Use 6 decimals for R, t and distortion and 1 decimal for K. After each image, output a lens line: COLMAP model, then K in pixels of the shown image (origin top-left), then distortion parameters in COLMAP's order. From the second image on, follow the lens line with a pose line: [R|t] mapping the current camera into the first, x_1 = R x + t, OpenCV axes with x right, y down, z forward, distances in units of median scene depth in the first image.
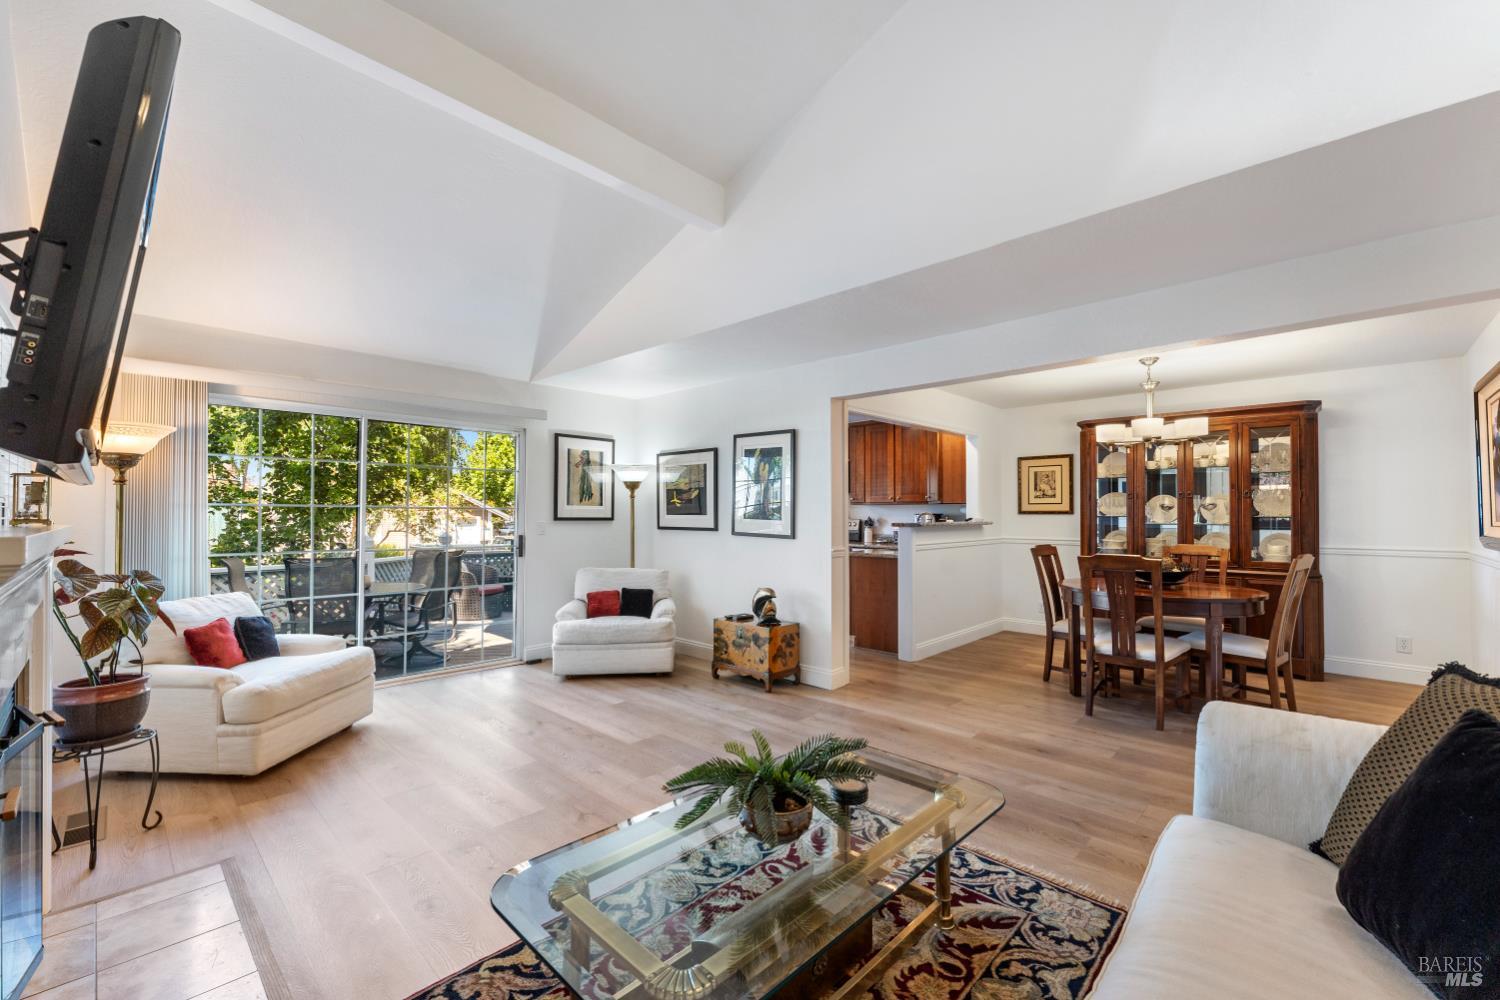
lens RADIAL K [[618.2, 0, 743.7], [0, 618.2, 511.2], [0, 0, 1]] dist [0.019169, 0.000009]
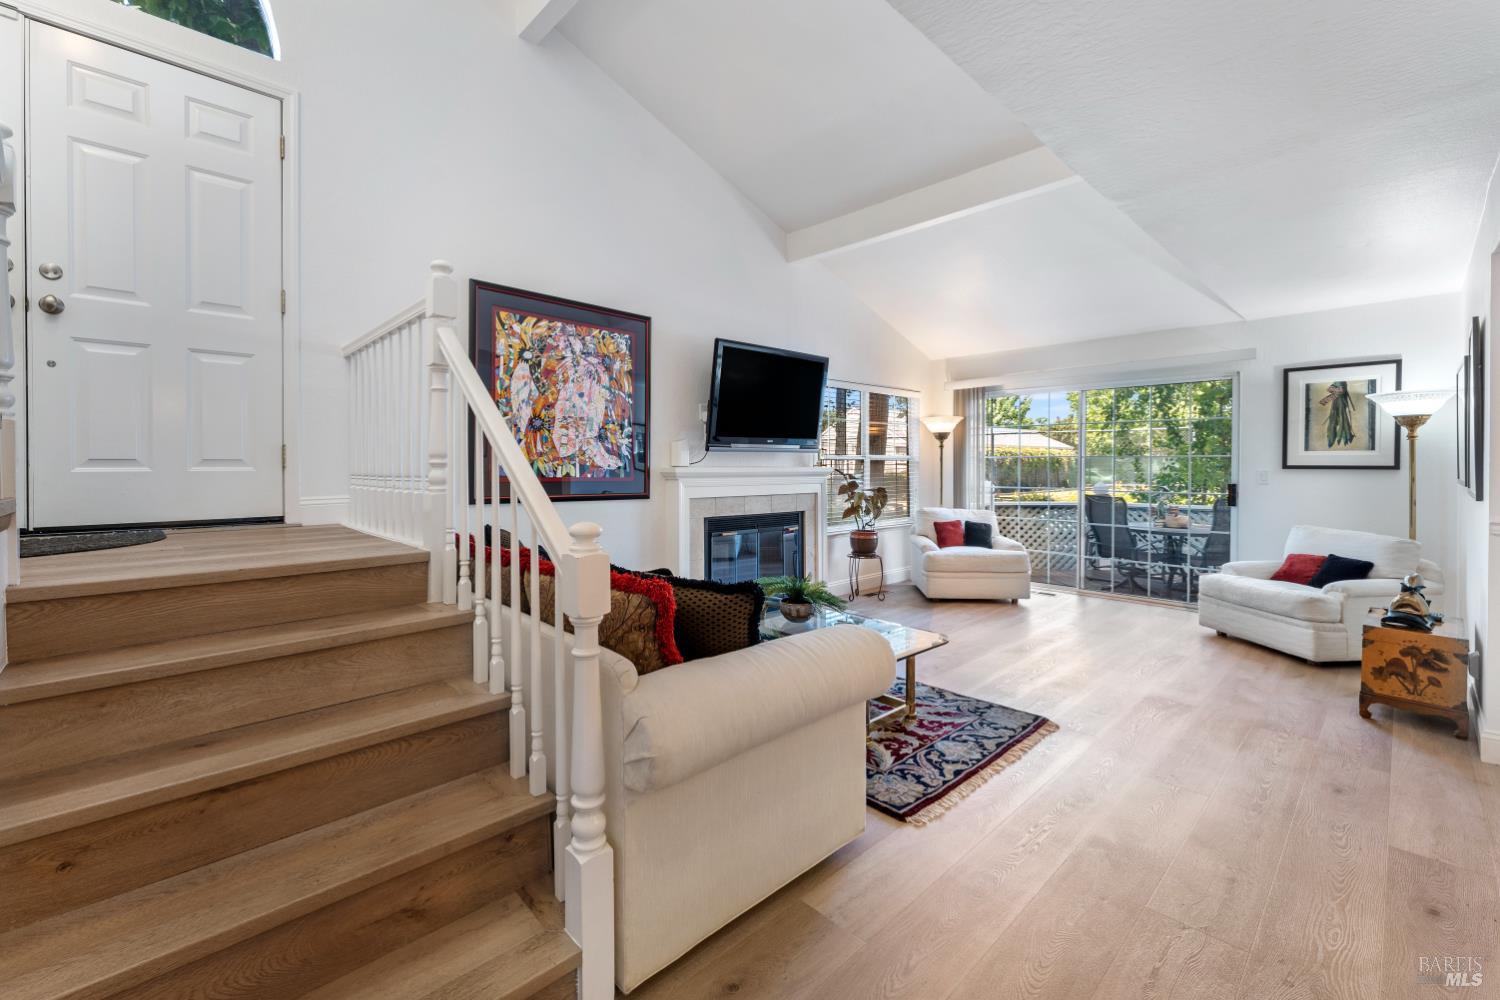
lens RADIAL K [[625.3, 0, 736.6], [0, 625.3, 467.6], [0, 0, 1]] dist [0.001684, 0.000274]
pose [[-0.046582, 0.003207, -0.998909, 1.486594], [0.006790, 0.999973, 0.002894, 0.013398], [0.998891, -0.006648, -0.046603, 0.647020]]
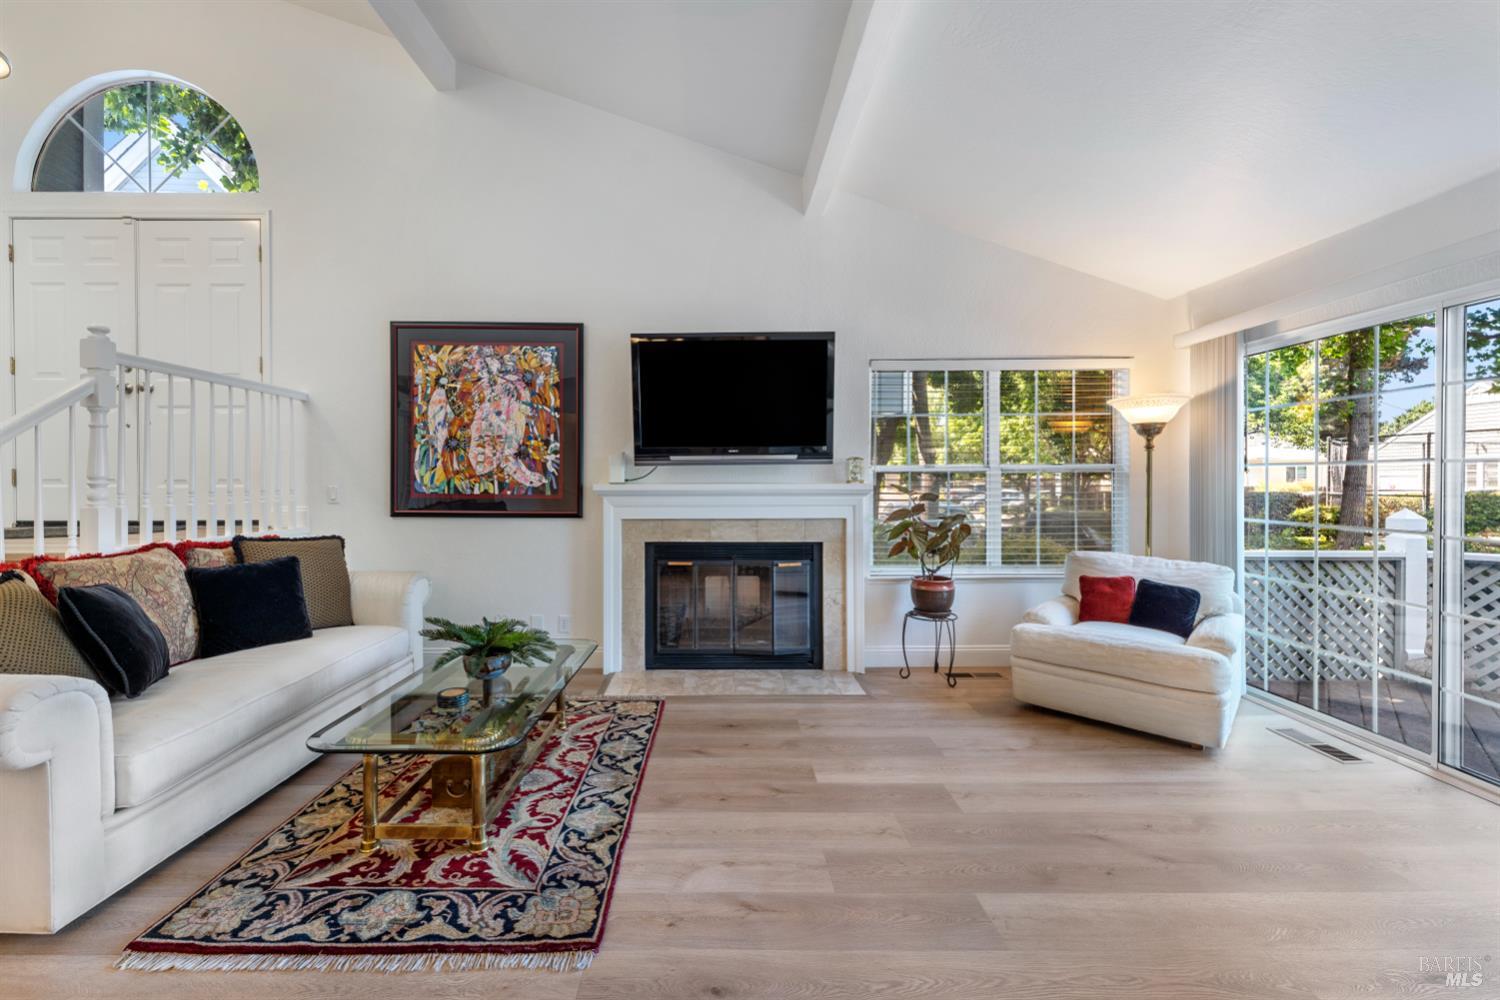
lens RADIAL K [[625.6, 0, 720.9], [0, 625.6, 480.7], [0, 0, 1]] dist [-0.000090, 0.000410]
pose [[-0.715712, 0.004080, -0.698384, 0.538542], [0.008837, 0.999956, -0.003214, 0.015243], [0.698340, -0.008472, -0.715716, 1.862115]]
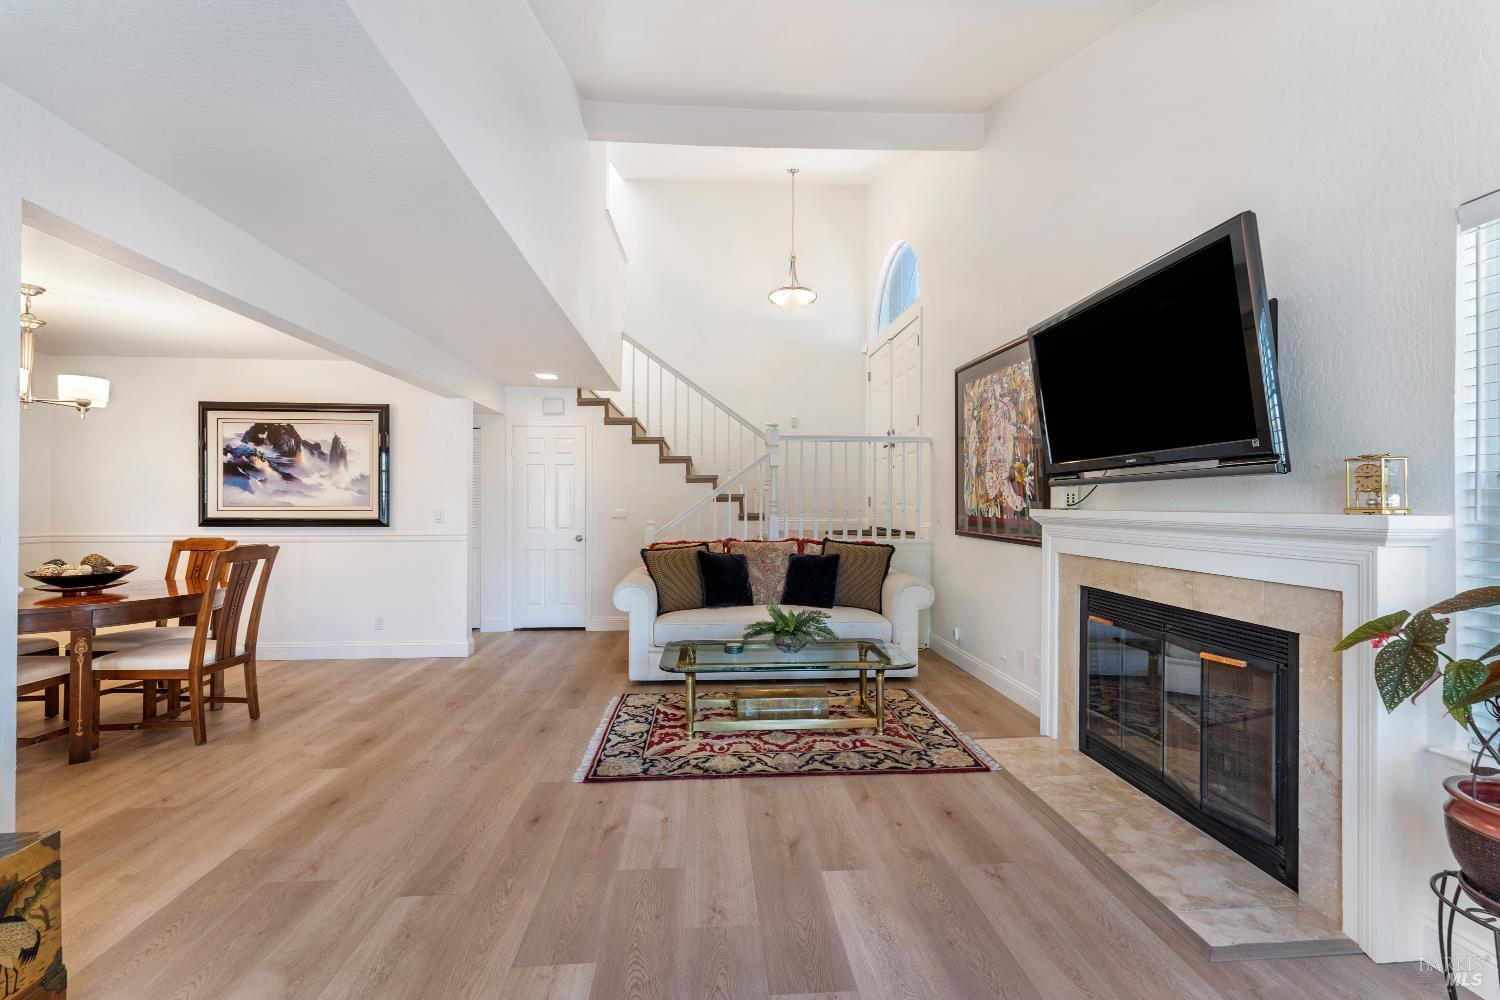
lens RADIAL K [[615.2, 0, 750.0], [0, 615.2, 500.0], [0, 0, 1]] dist [0.002283, 0.000023]
pose [[-0.750316, 0.002613, 0.661074, -0.896932], [-0.007944, 0.999884, -0.012969, 0.019036], [-0.661032, -0.014983, -0.750208, 1.934208]]
